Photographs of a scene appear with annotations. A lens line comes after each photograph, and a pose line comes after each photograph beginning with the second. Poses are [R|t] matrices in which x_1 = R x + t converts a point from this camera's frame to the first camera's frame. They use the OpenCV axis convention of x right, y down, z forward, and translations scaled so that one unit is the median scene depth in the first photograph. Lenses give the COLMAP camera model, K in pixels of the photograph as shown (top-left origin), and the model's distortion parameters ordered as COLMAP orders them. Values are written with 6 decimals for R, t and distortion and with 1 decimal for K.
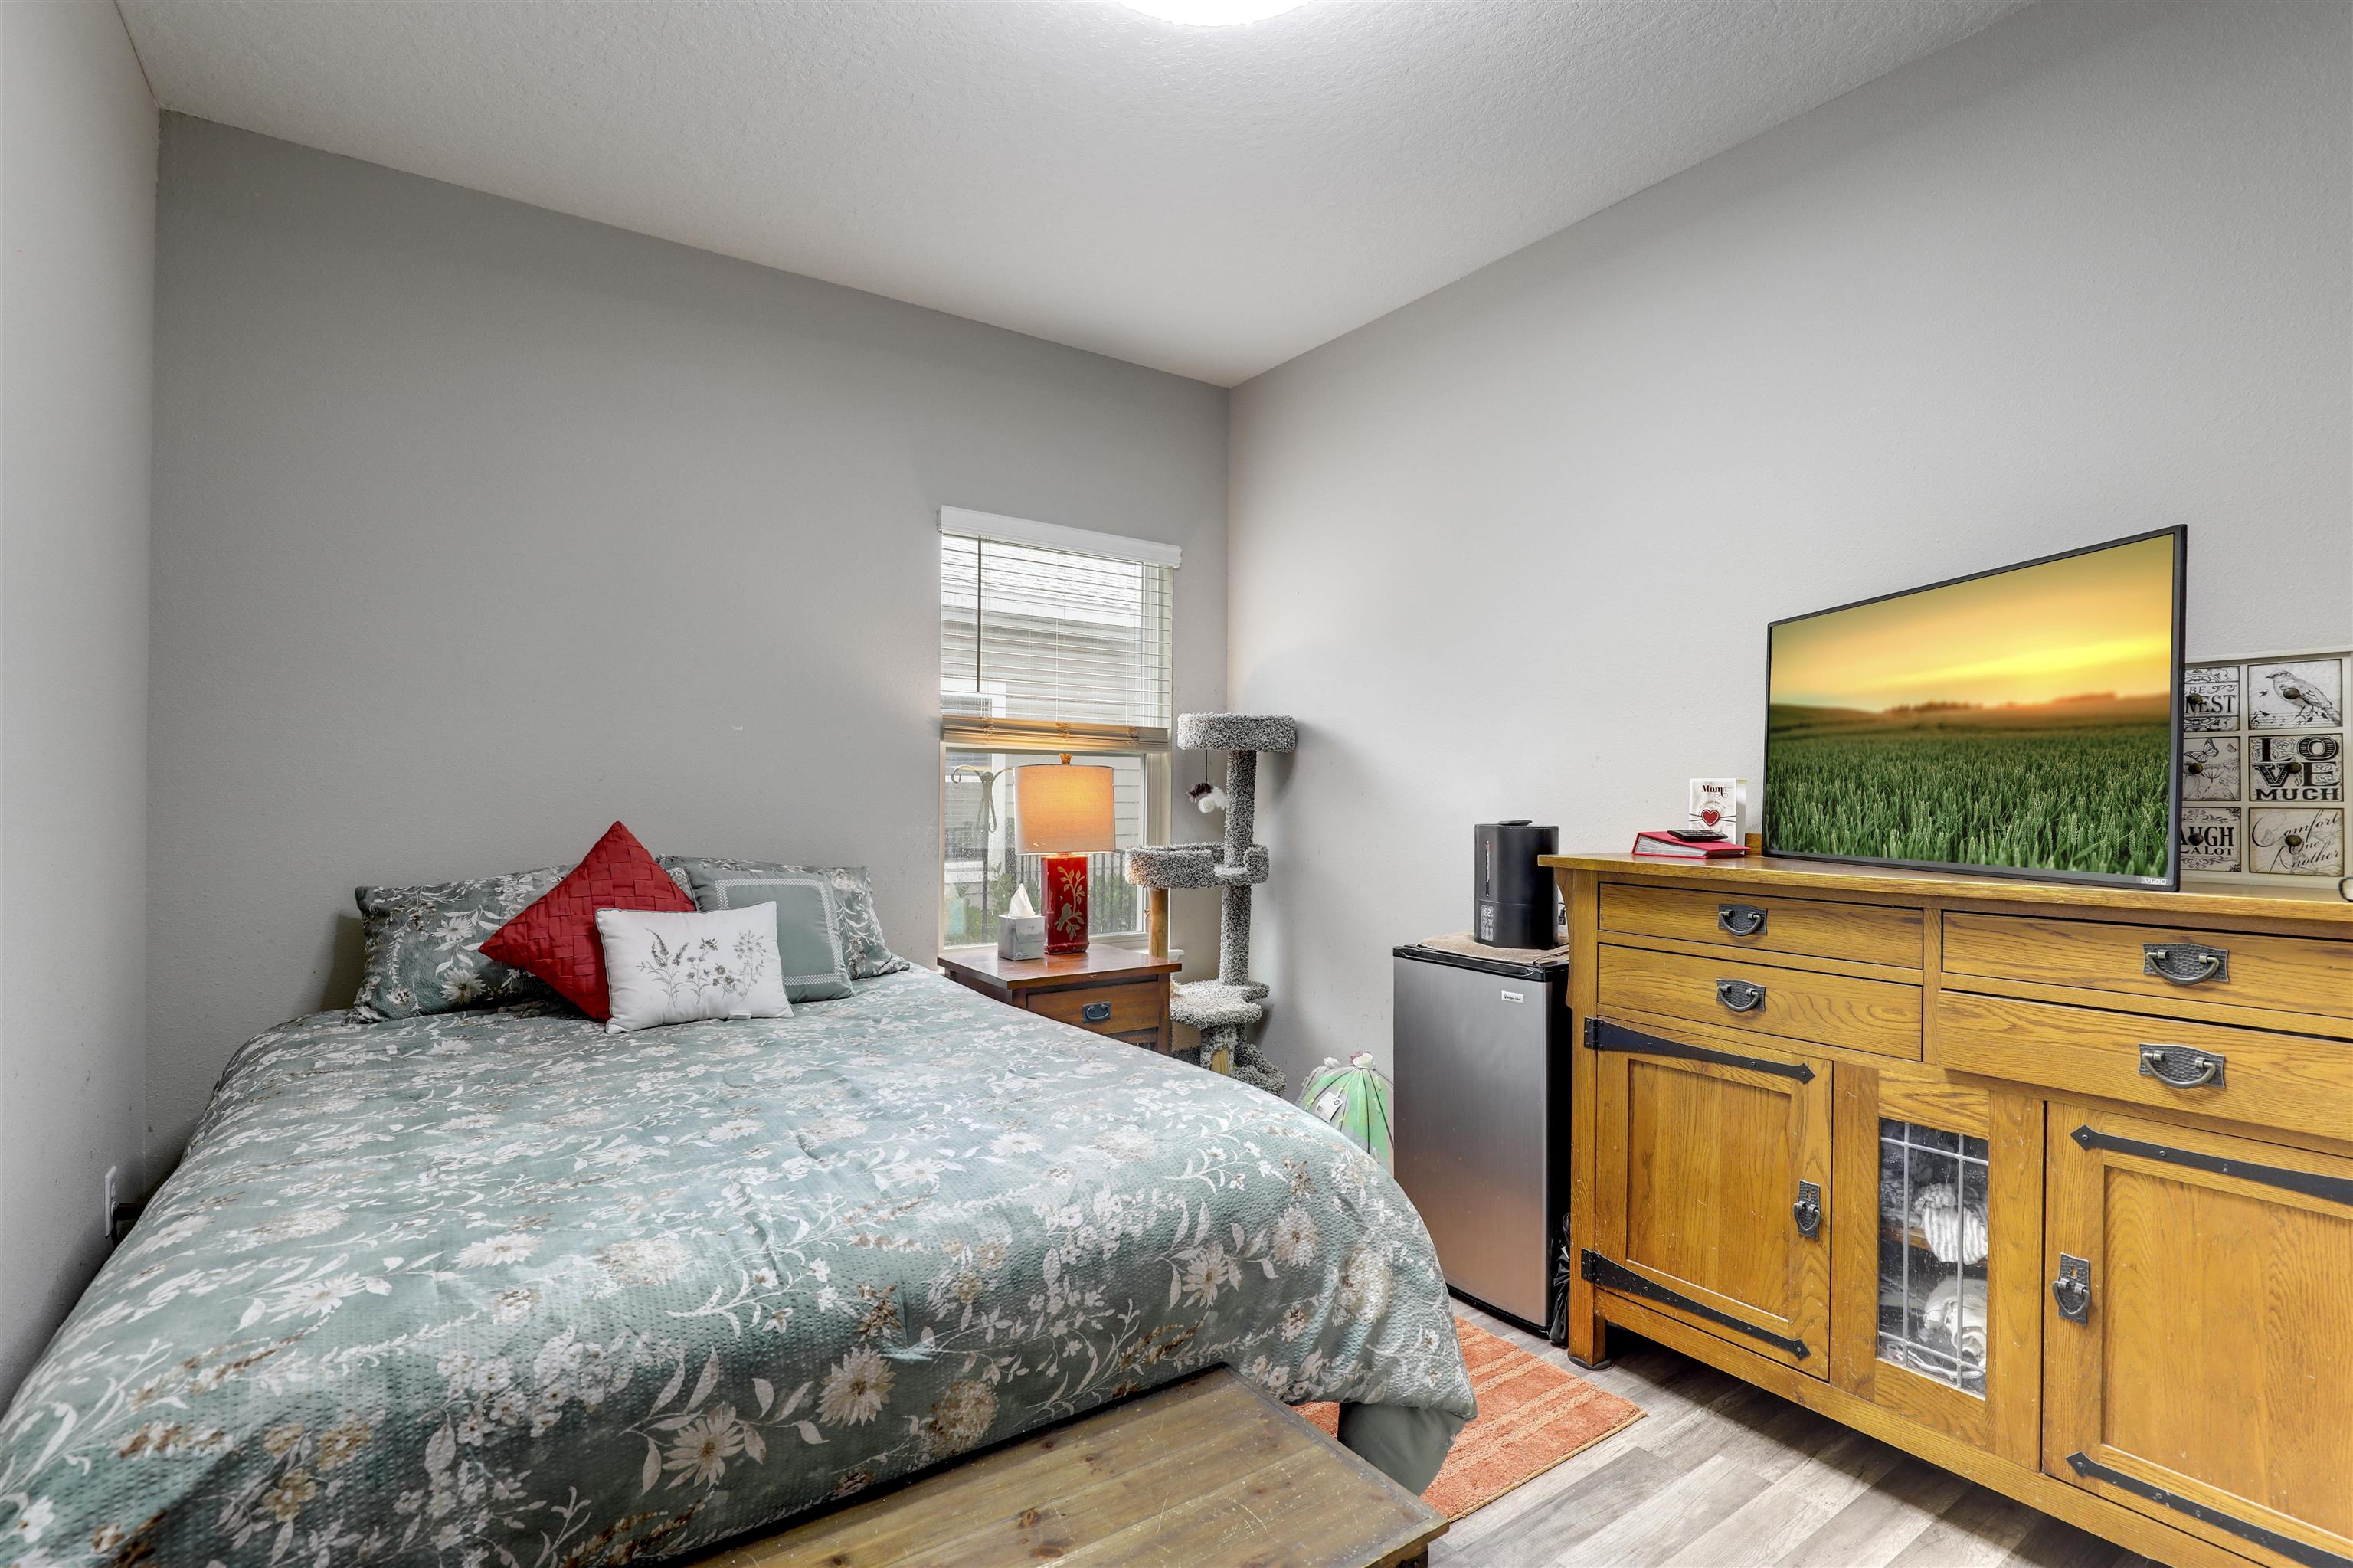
lens RADIAL K [[1128.1, 0, 1184.2], [0, 1128.1, 784.1], [0, 0, 1]] dist [-0.014853, 0.001428]
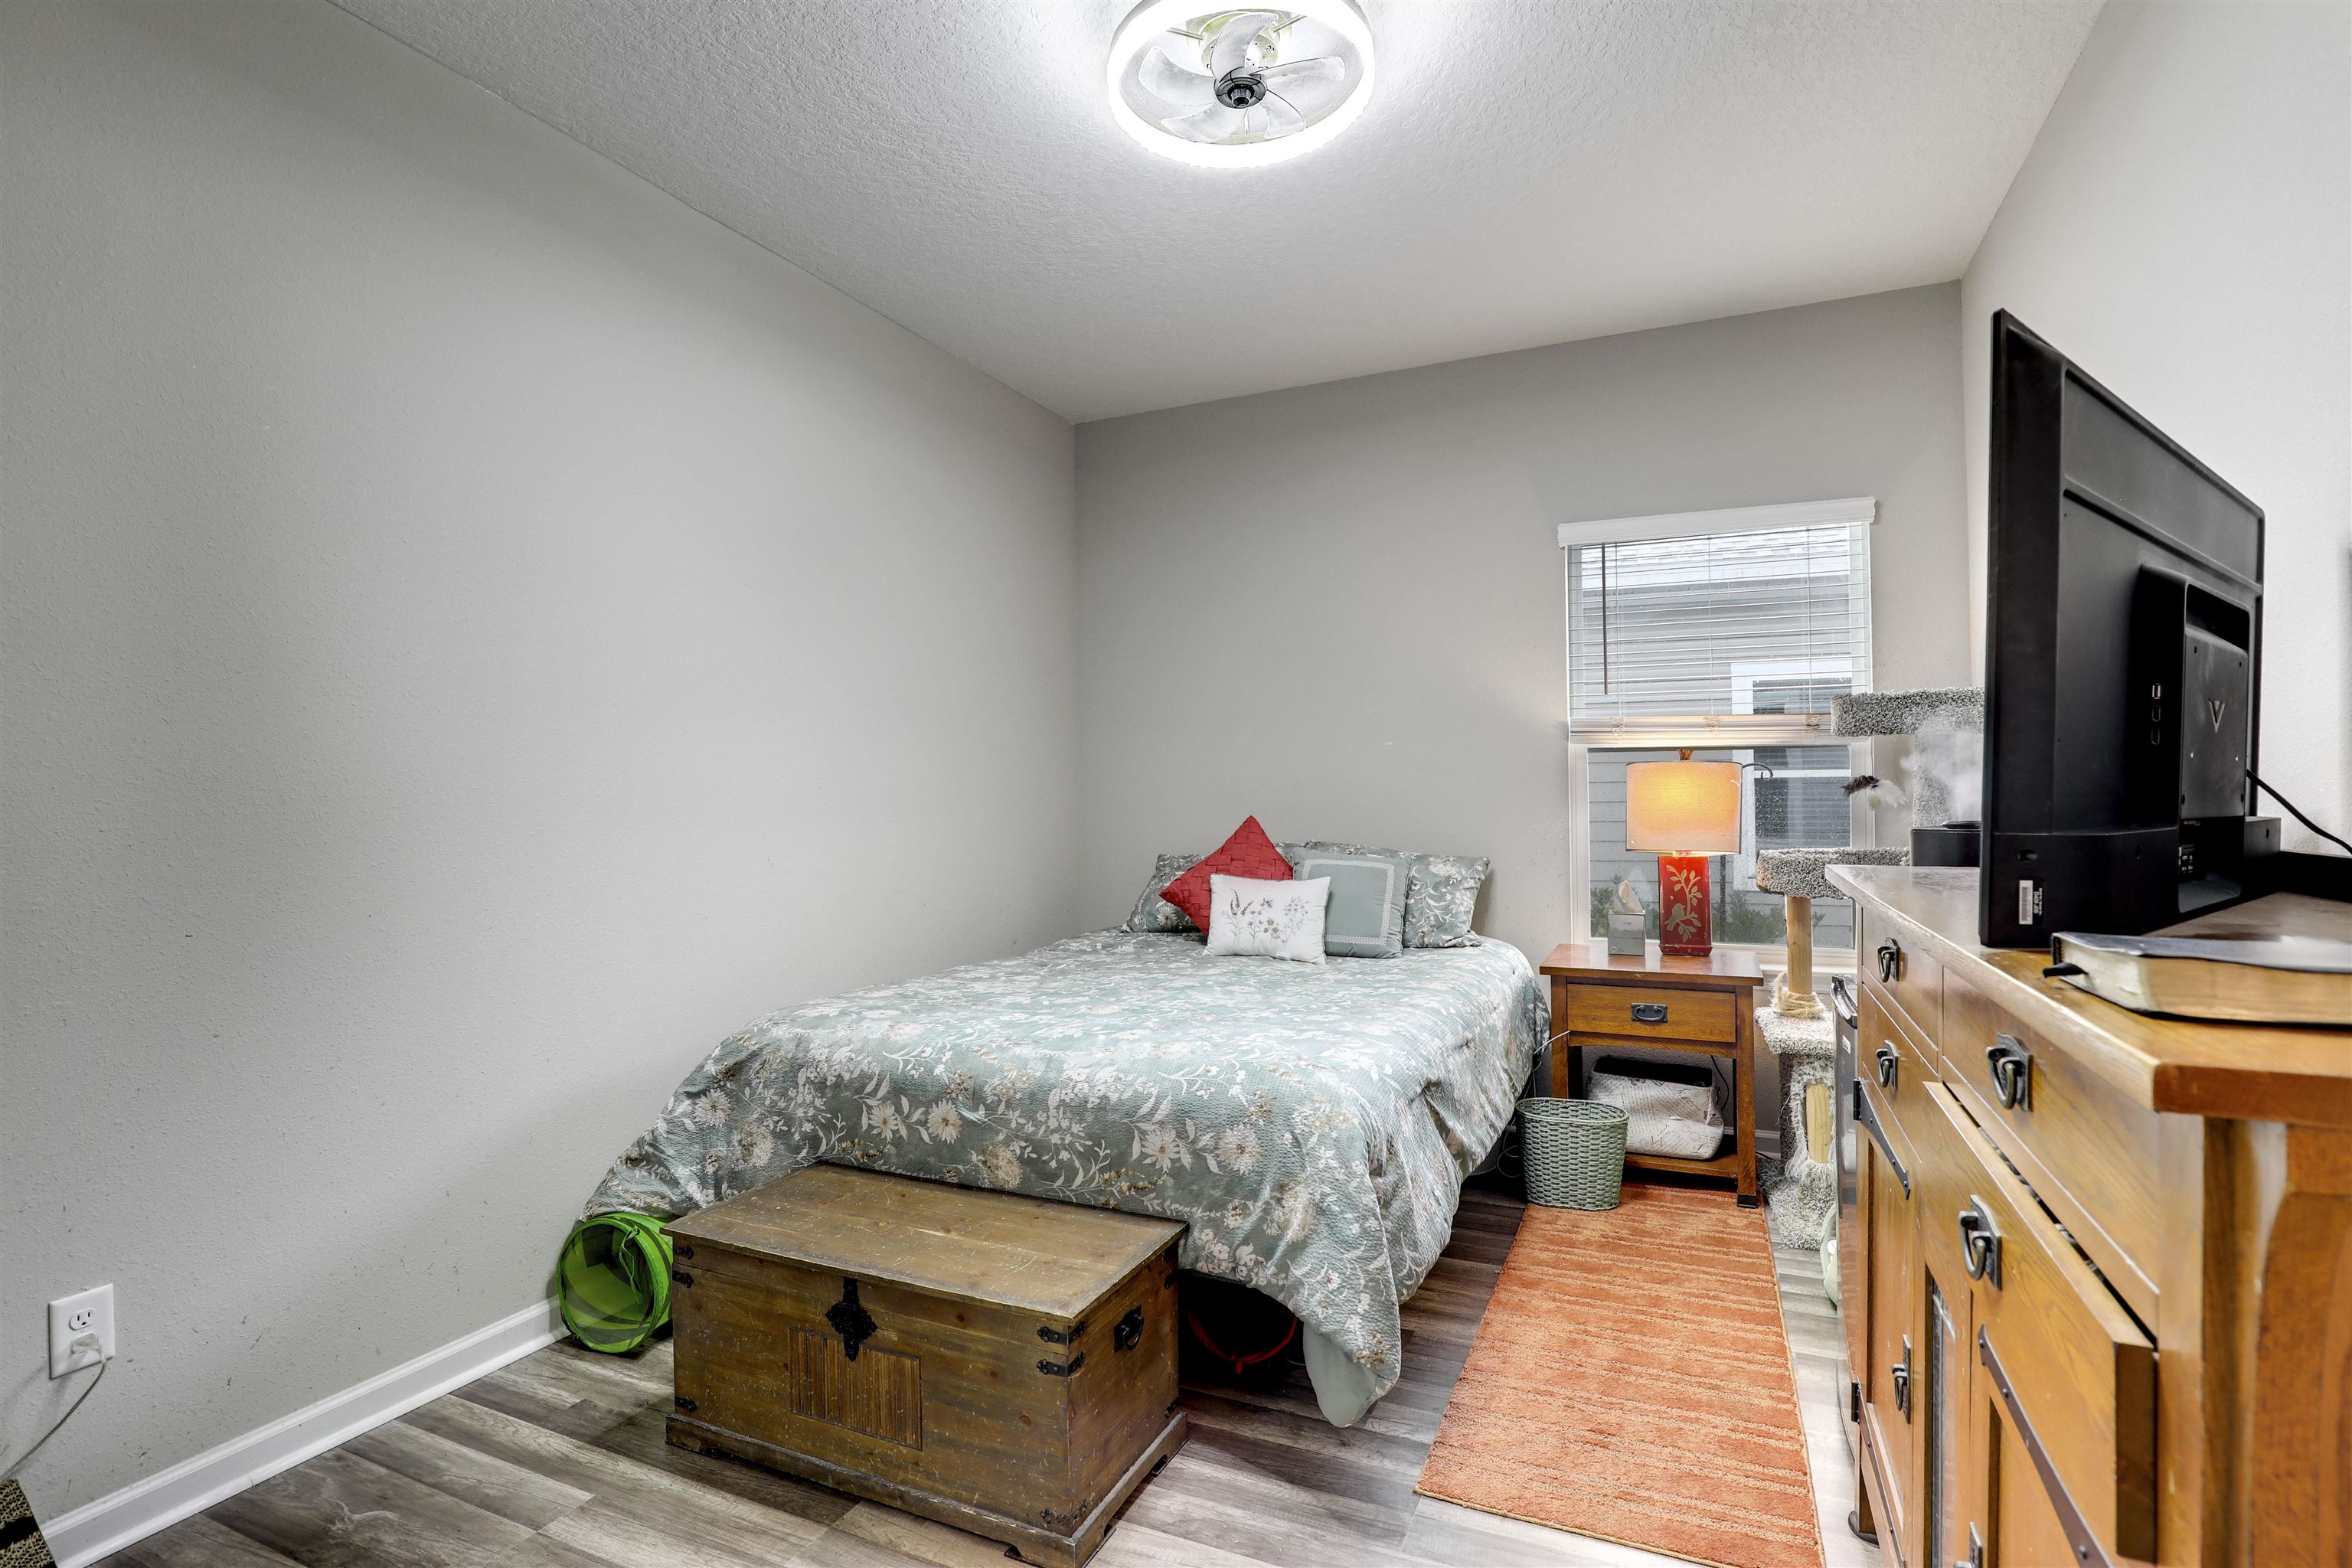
lens RADIAL K [[1127.6, 0, 1186.0], [0, 1127.6, 796.9], [0, 0, 1]] dist [-0.014853, 0.001428]
pose [[0.496986, -0.009029, -0.867712, 1.247817], [0.020063, 0.999798, 0.001087, 0.010427], [0.867527, -0.017949, 0.497067, 0.361371]]
